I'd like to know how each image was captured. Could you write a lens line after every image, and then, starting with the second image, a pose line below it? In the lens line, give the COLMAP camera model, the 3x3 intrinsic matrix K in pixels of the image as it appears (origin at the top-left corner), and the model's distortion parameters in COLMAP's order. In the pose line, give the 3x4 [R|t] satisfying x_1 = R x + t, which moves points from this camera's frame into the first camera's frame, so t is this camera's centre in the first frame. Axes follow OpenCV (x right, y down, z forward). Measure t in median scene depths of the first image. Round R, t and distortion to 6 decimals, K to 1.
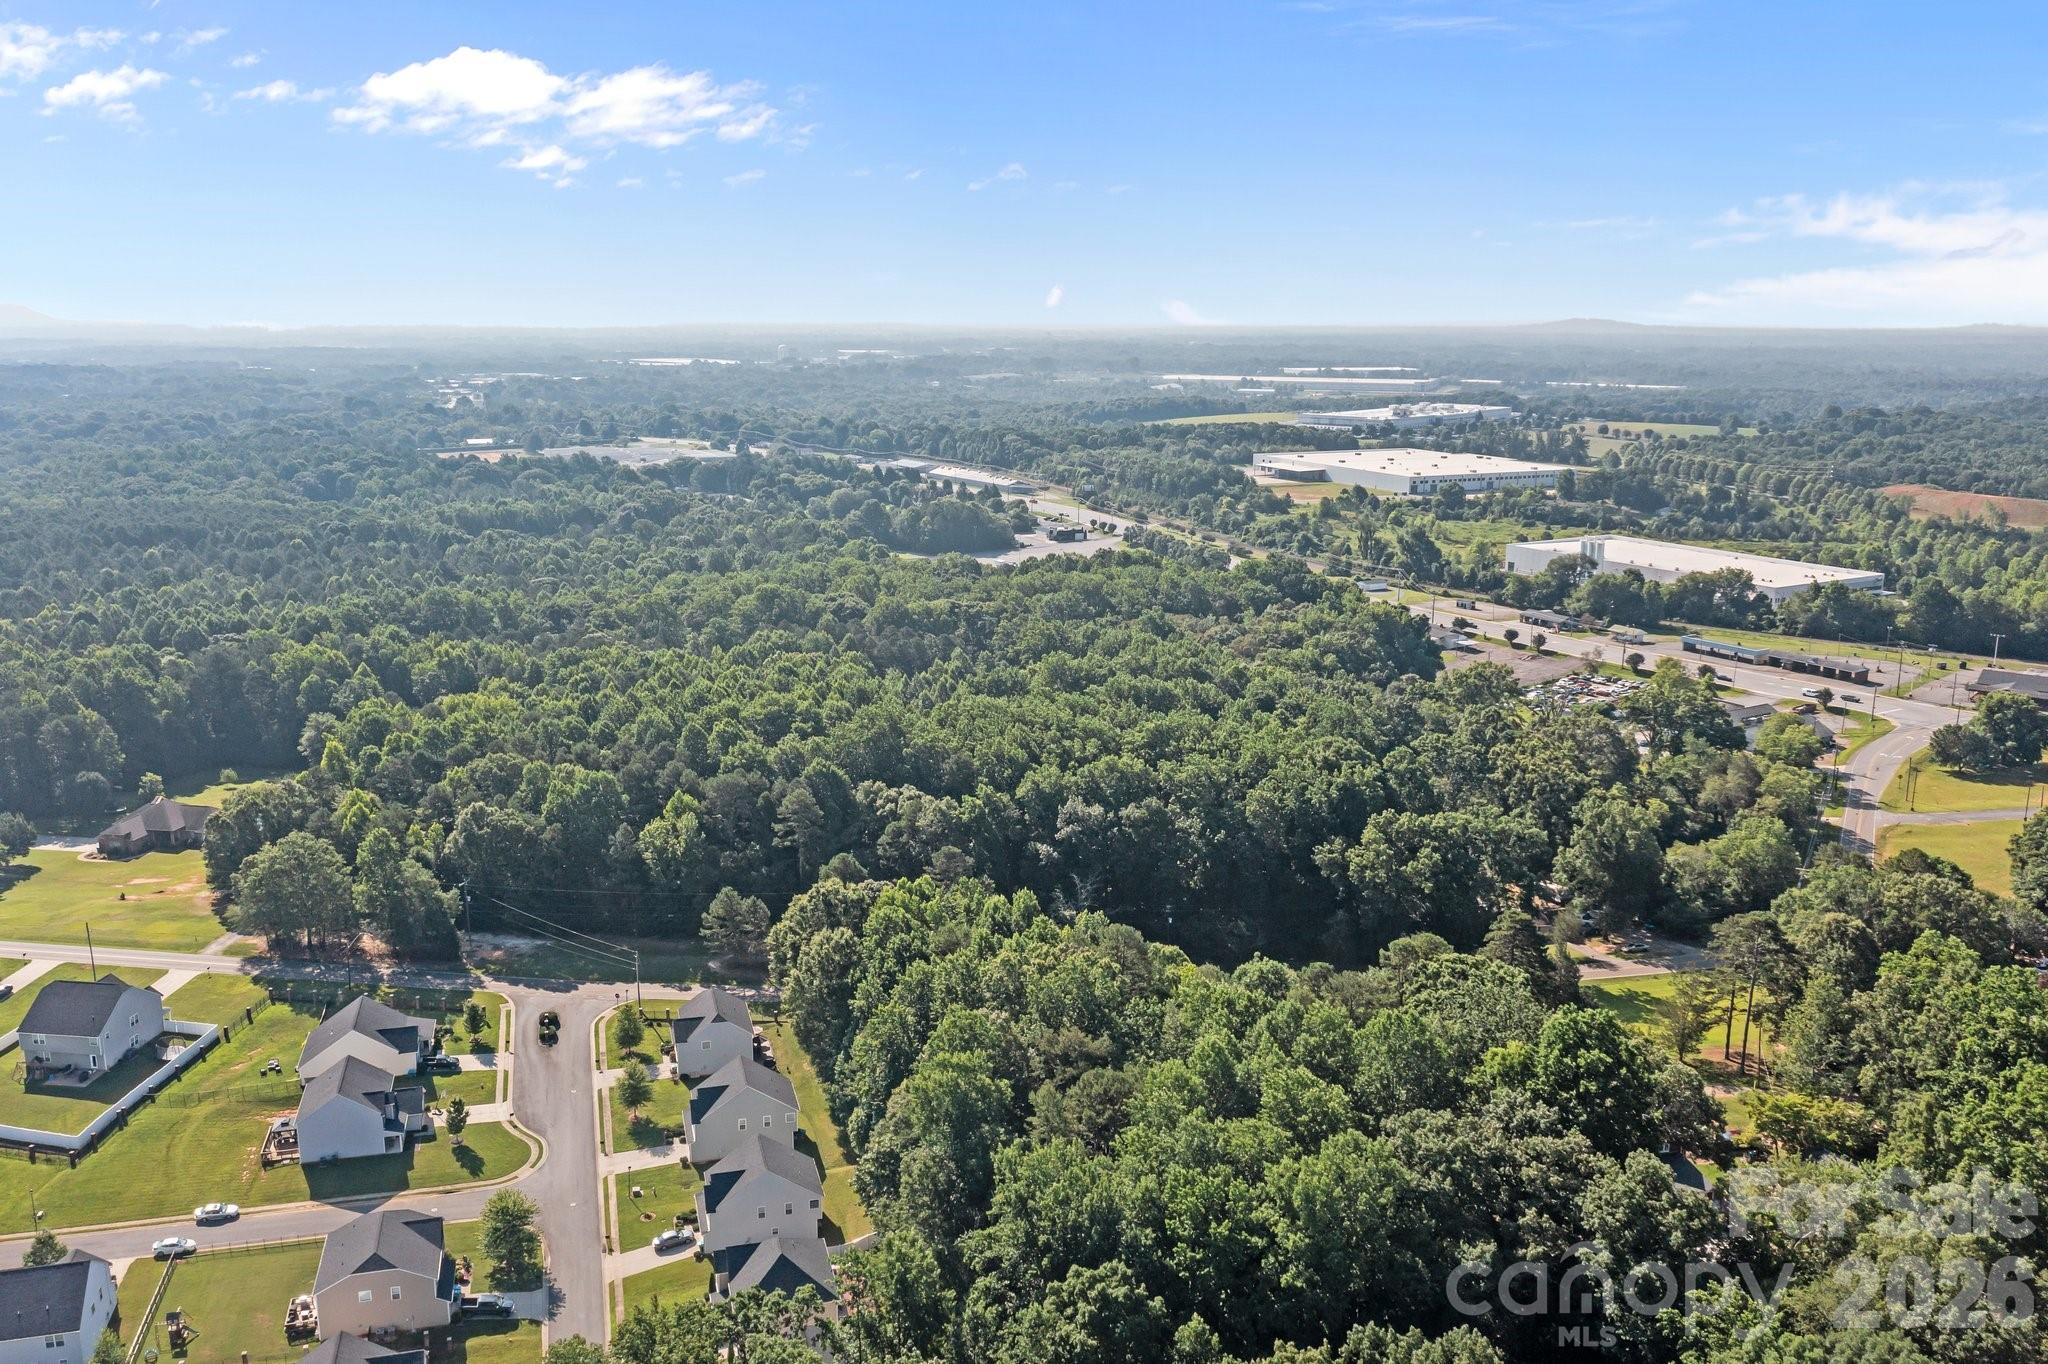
lens RADIAL K [[1653.3, 0, 1045.4], [0, 1653.3, 682.7], [0, 0, 1]] dist [-0.008265, 0.002363]
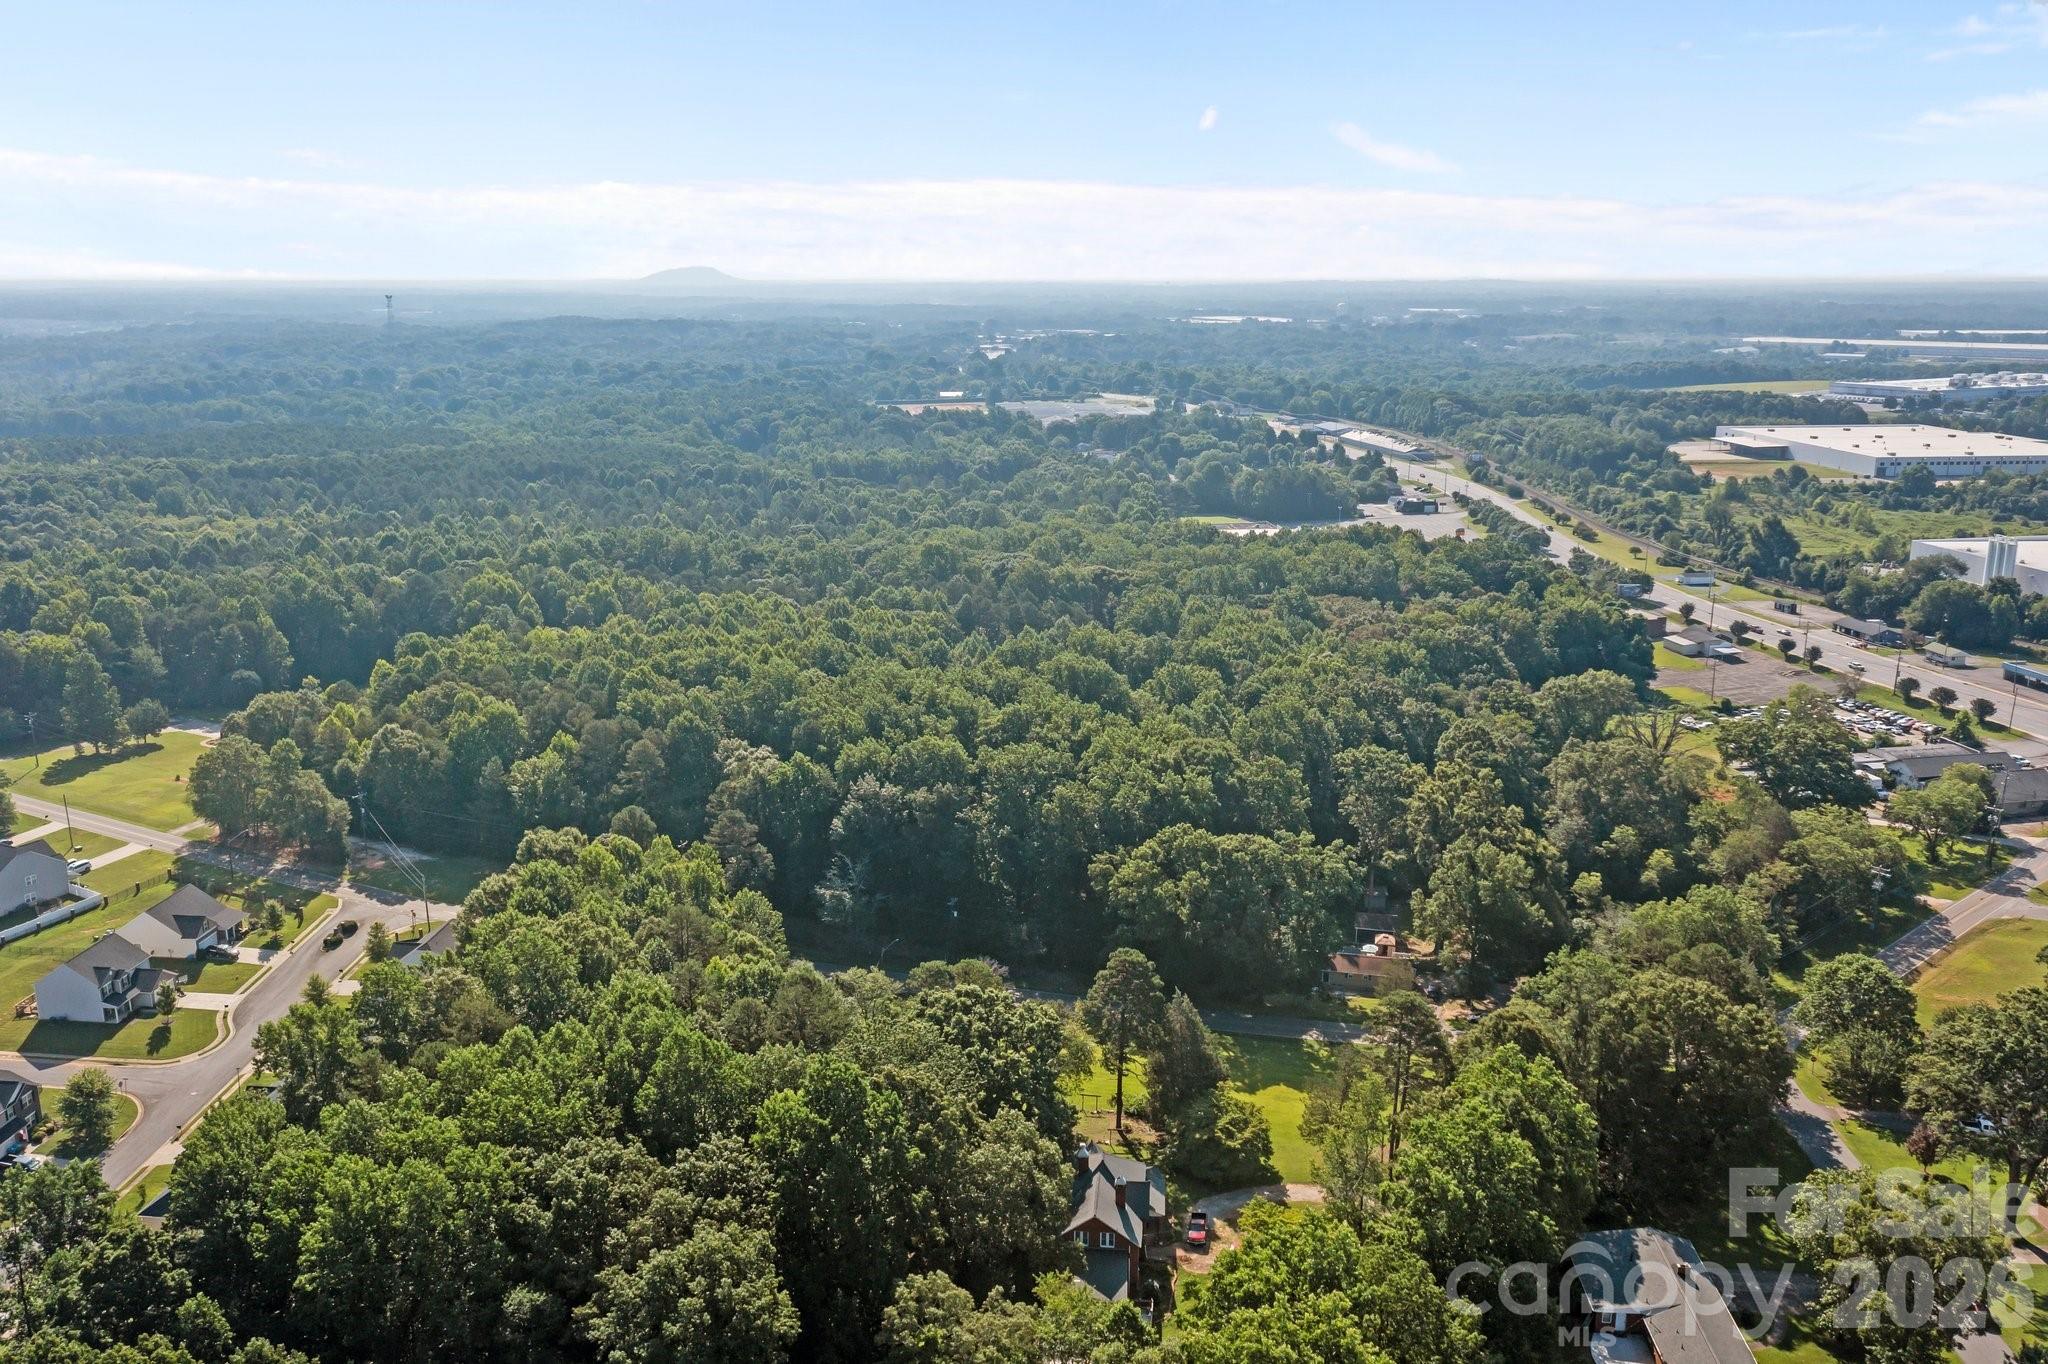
lens RADIAL K [[1653.3, 0, 1045.4], [0, 1653.3, 682.7], [0, 0, 1]] dist [-0.008265, 0.002363]
pose [[0.933784, 0.081026, -0.348543, 0.181450], [-0.072507, 0.996665, 0.037442, -0.011218], [0.350415, -0.009691, 0.936545, 0.053472]]
